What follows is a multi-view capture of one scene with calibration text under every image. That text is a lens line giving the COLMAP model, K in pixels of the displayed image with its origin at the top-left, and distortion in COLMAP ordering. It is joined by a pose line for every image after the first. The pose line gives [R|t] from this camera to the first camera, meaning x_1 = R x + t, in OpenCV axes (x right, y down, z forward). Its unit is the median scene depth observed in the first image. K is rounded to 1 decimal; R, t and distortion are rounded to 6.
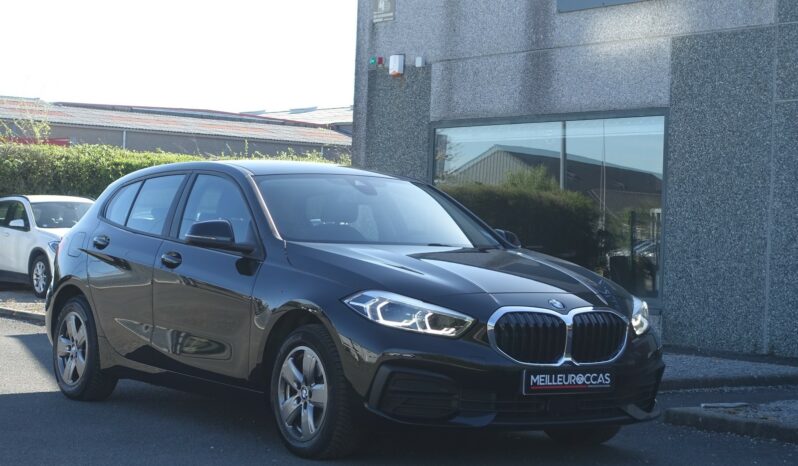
lens RADIAL K [[1761.1, 0, 398.4], [0, 1761.1, 231.5], [0, 0, 1]] dist [0.034344, 0.000000]
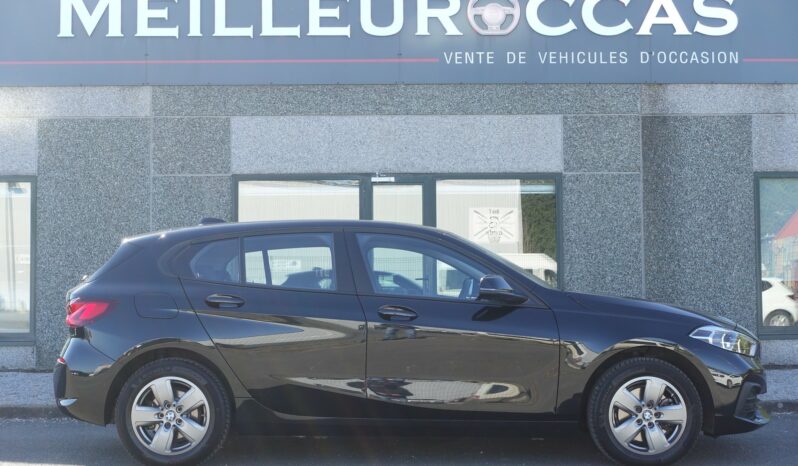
lens RADIAL K [[1204.6, 0, 399.0], [0, 1204.6, 234.9], [0, 0, 1]] dist [0.009078, 0.000000]
pose [[0.561240, -0.000113, 0.827653, -0.404030], [0.022367, 0.999637, -0.015031, -0.011283], [-0.827351, 0.026948, 0.561038, 0.327464]]
